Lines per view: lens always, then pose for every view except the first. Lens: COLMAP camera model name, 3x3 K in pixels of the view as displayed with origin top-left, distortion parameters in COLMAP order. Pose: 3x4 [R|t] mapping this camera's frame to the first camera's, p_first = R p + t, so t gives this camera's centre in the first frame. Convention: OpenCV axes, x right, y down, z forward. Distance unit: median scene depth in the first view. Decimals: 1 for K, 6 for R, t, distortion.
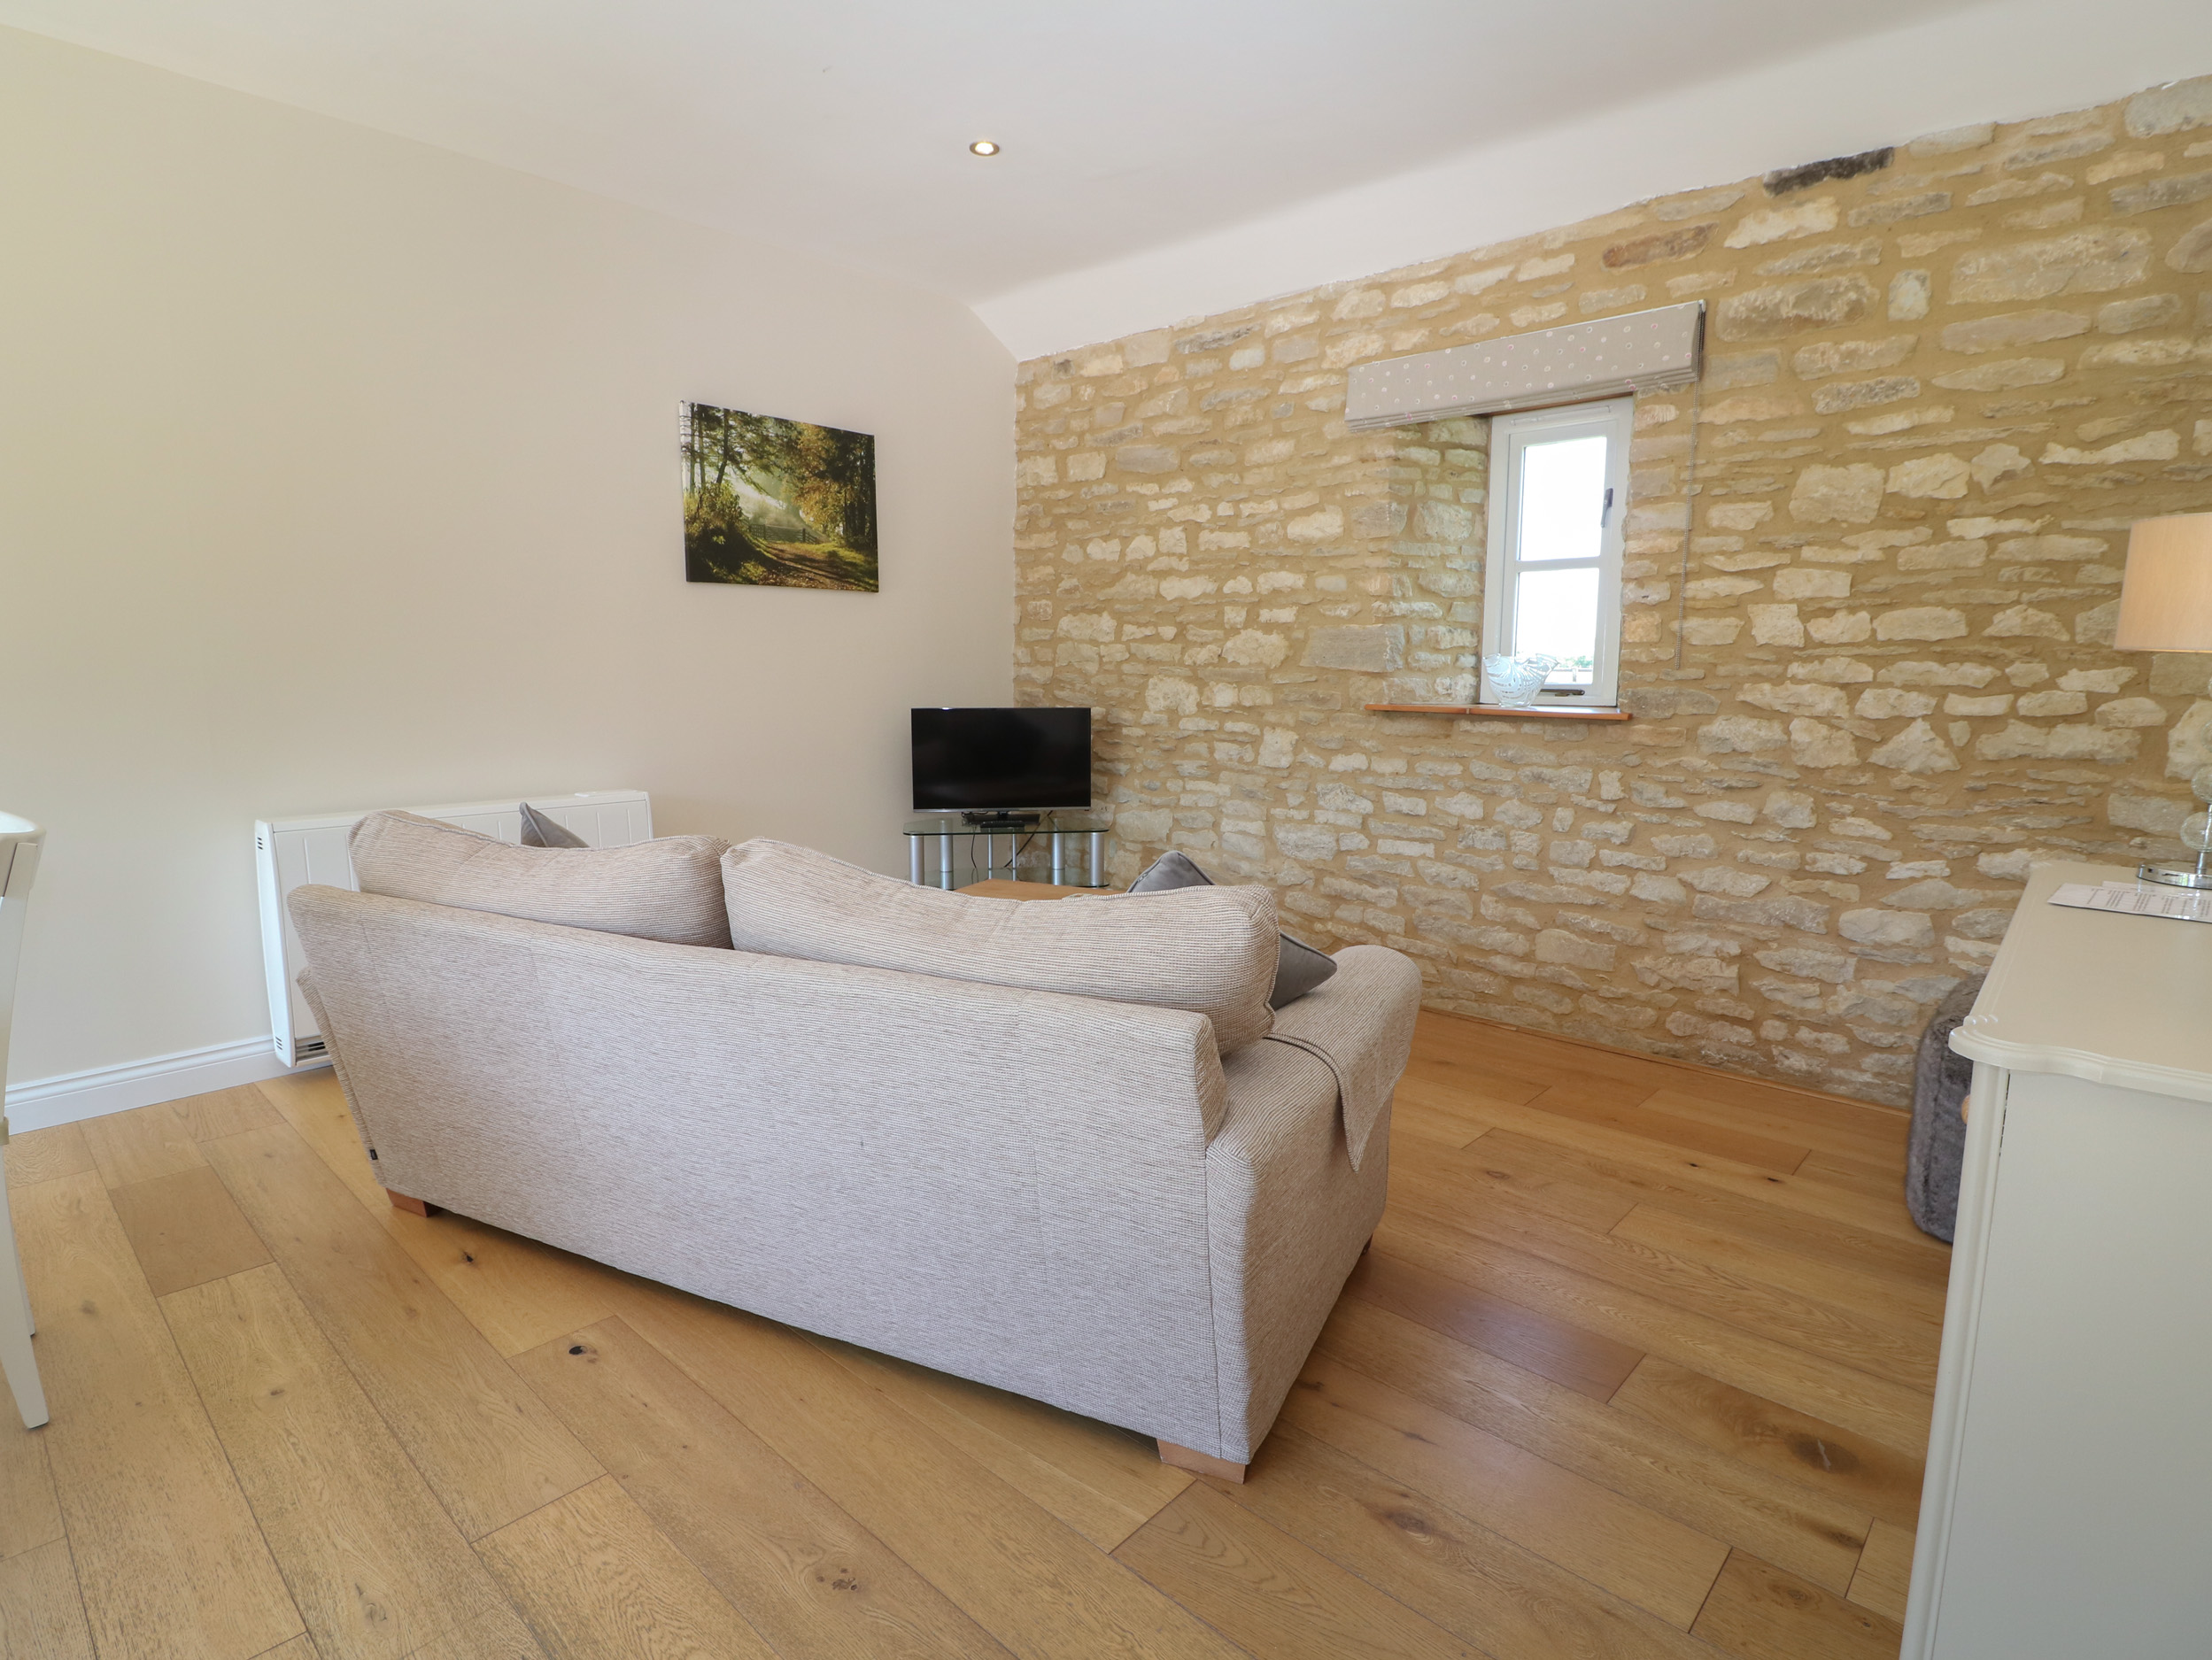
lens RADIAL K [[1141.6, 0, 1103.1], [0, 1141.6, 822.1], [0, 0, 1]] dist [-0.003609, -0.011752]
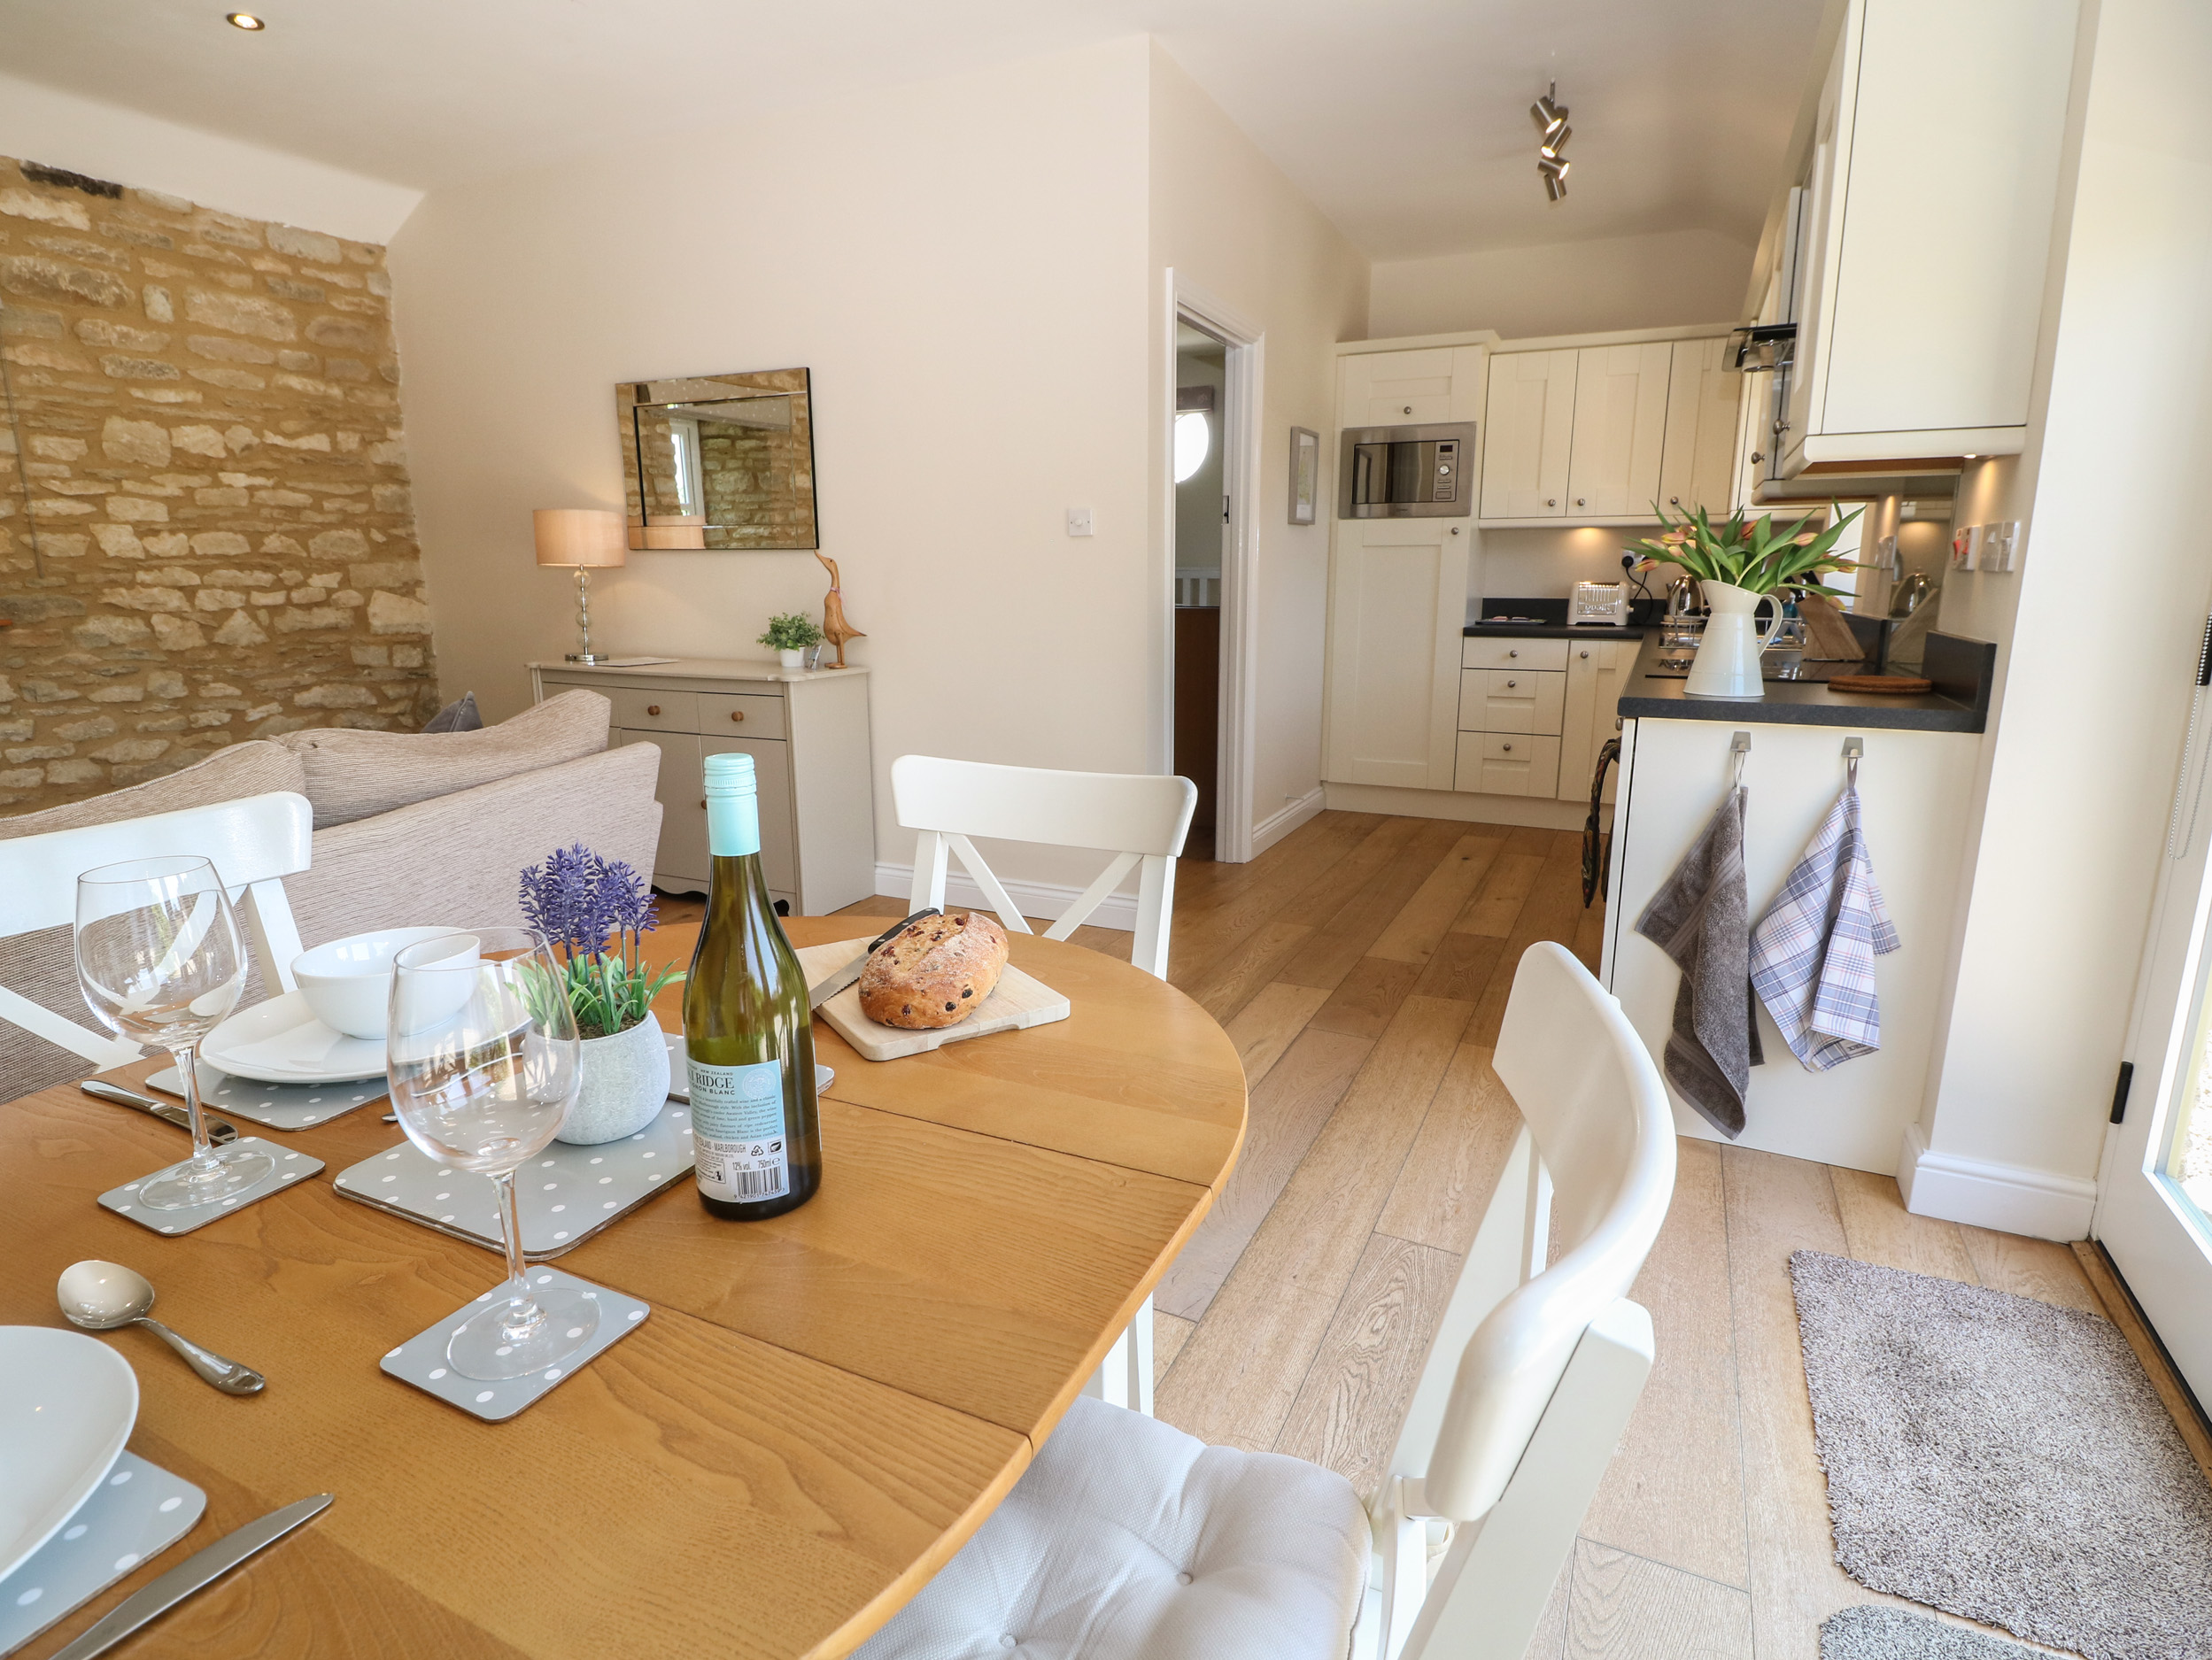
lens RADIAL K [[1141.6, 0, 1100.0], [0, 1141.6, 825.5], [0, 0, 1]] dist [-0.003609, -0.011752]
pose [[-0.284859, -0.208066, 0.935716, -0.968872], [0.132038, 0.958337, 0.253292, -0.044838], [-0.949432, 0.195702, -0.245519, 0.337753]]
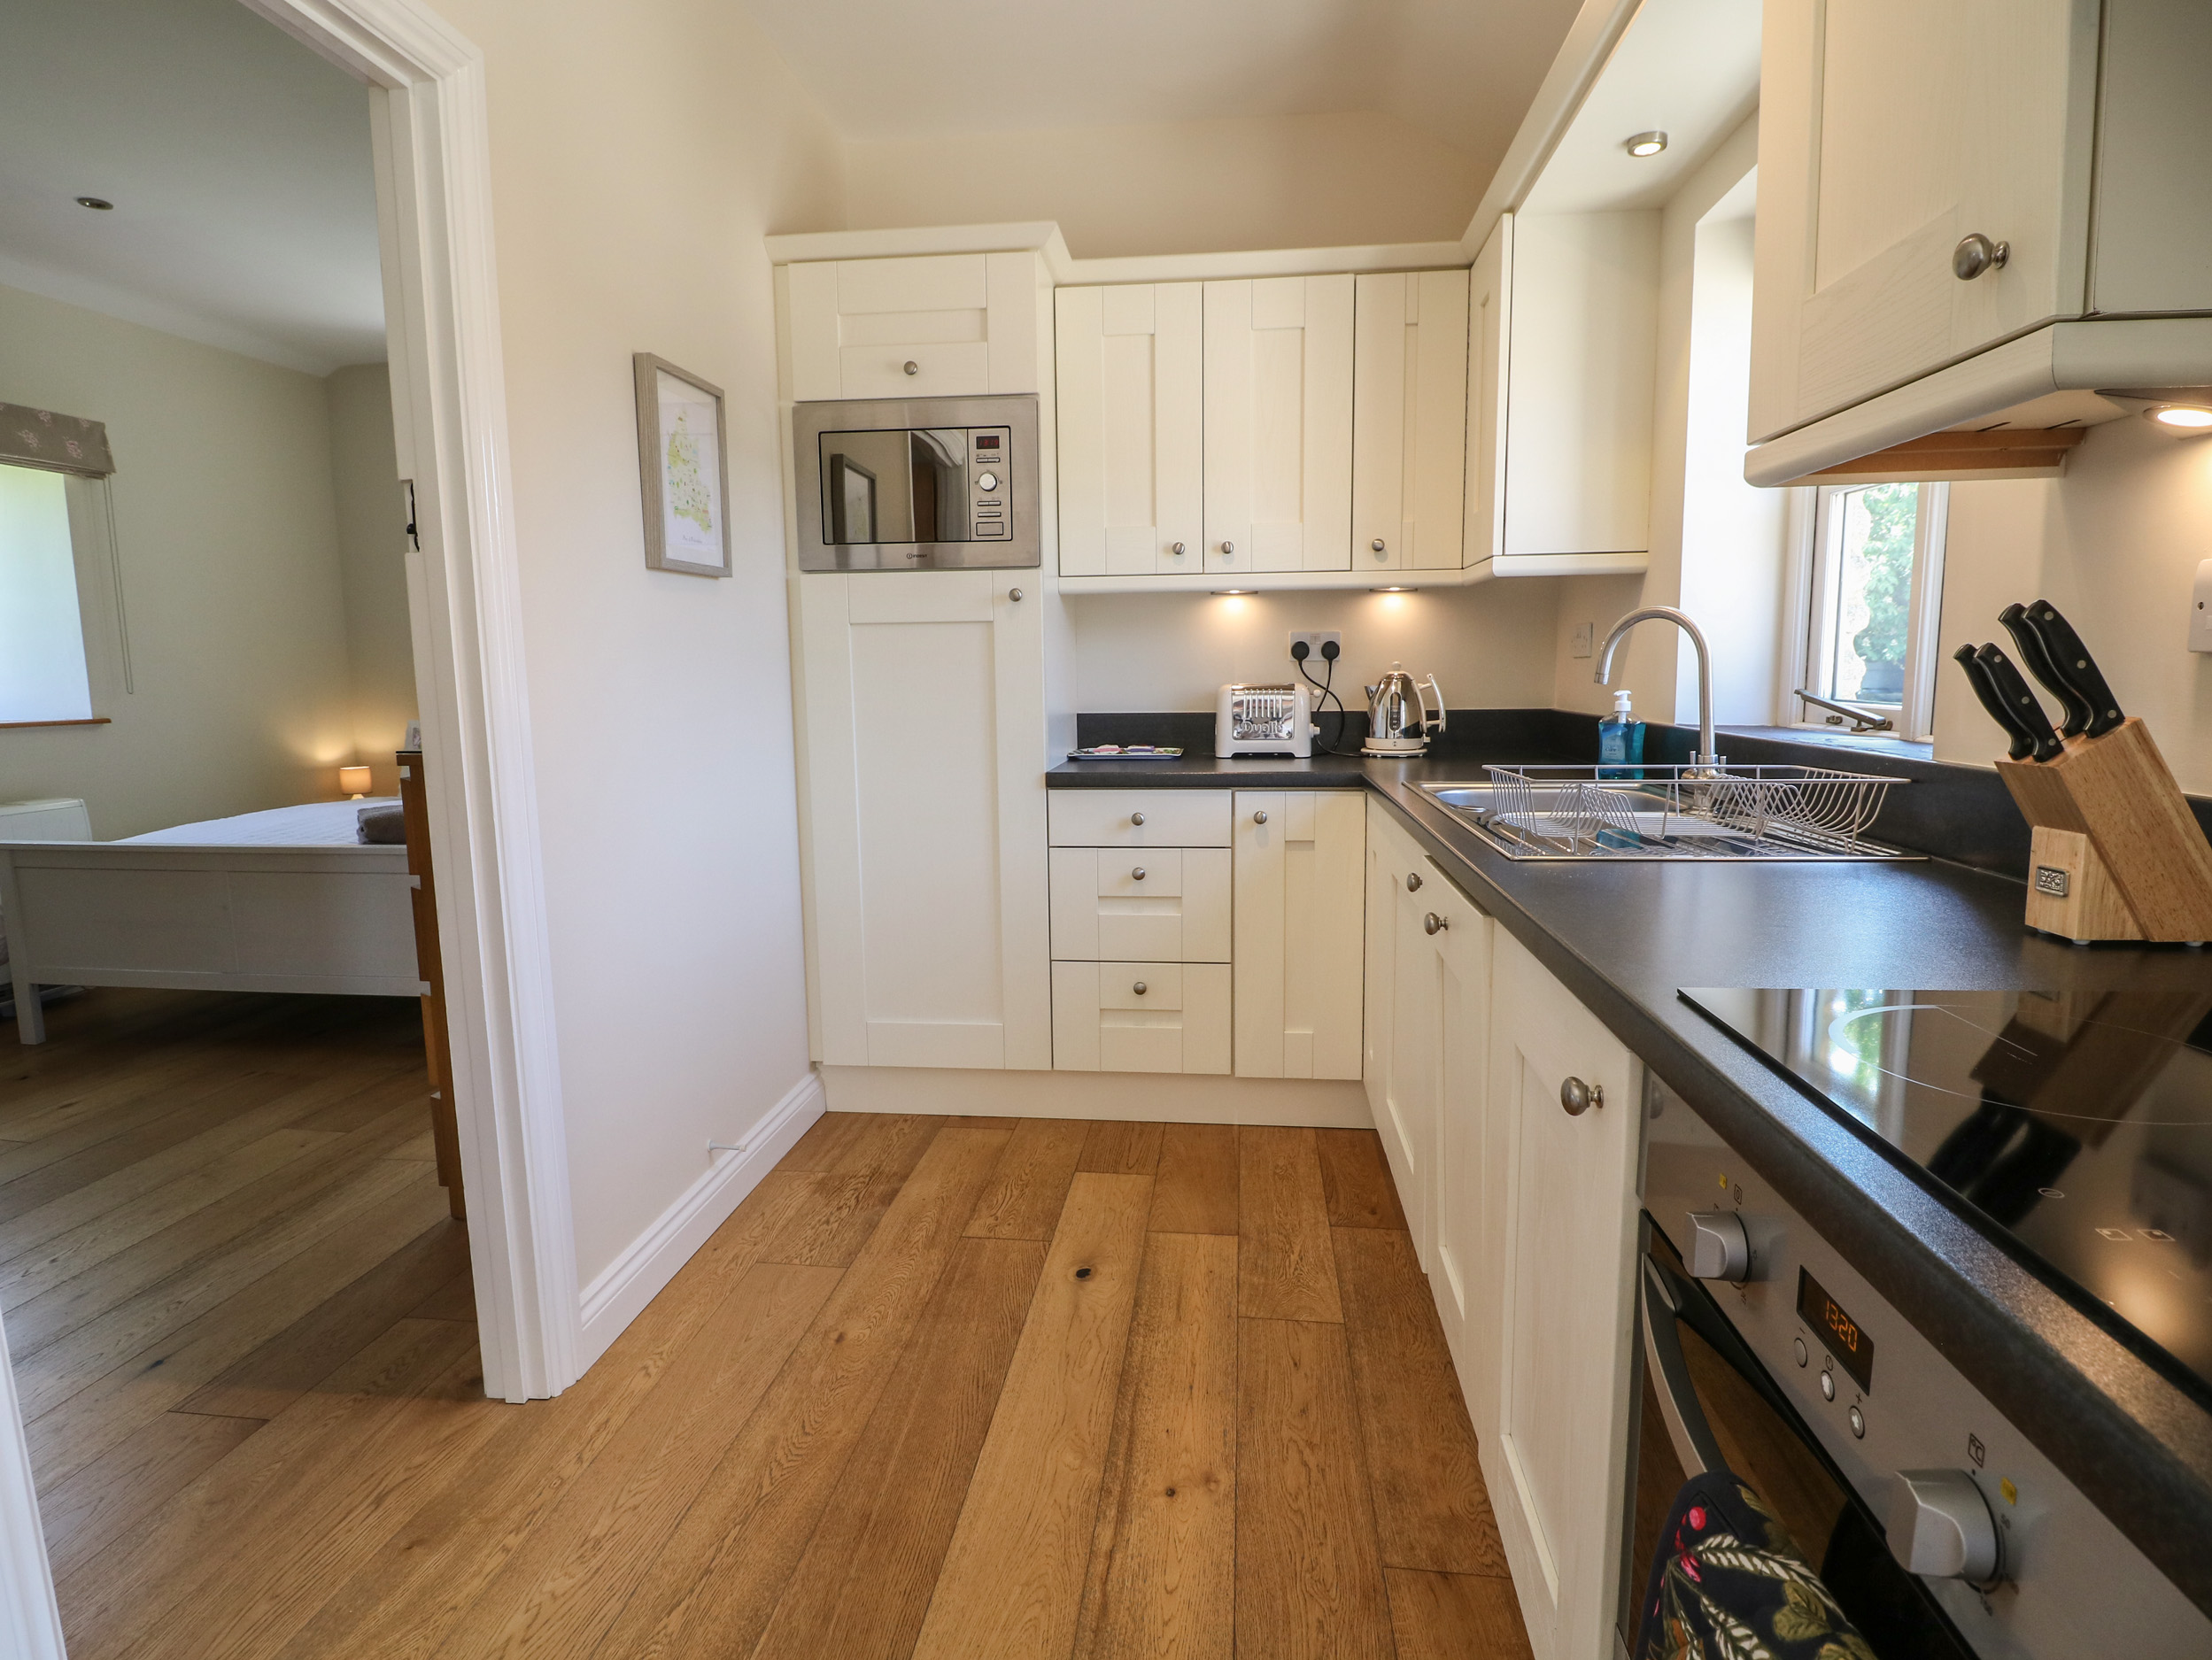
lens RADIAL K [[1141.6, 0, 1106.9], [0, 1141.6, 828.2], [0, 0, 1]] dist [-0.003609, -0.011752]
pose [[-0.588006, -0.106683, 0.801790, -0.246196], [0.120495, 0.968650, 0.217252, 0.024351], [-0.799831, 0.224357, -0.556718, -0.165880]]
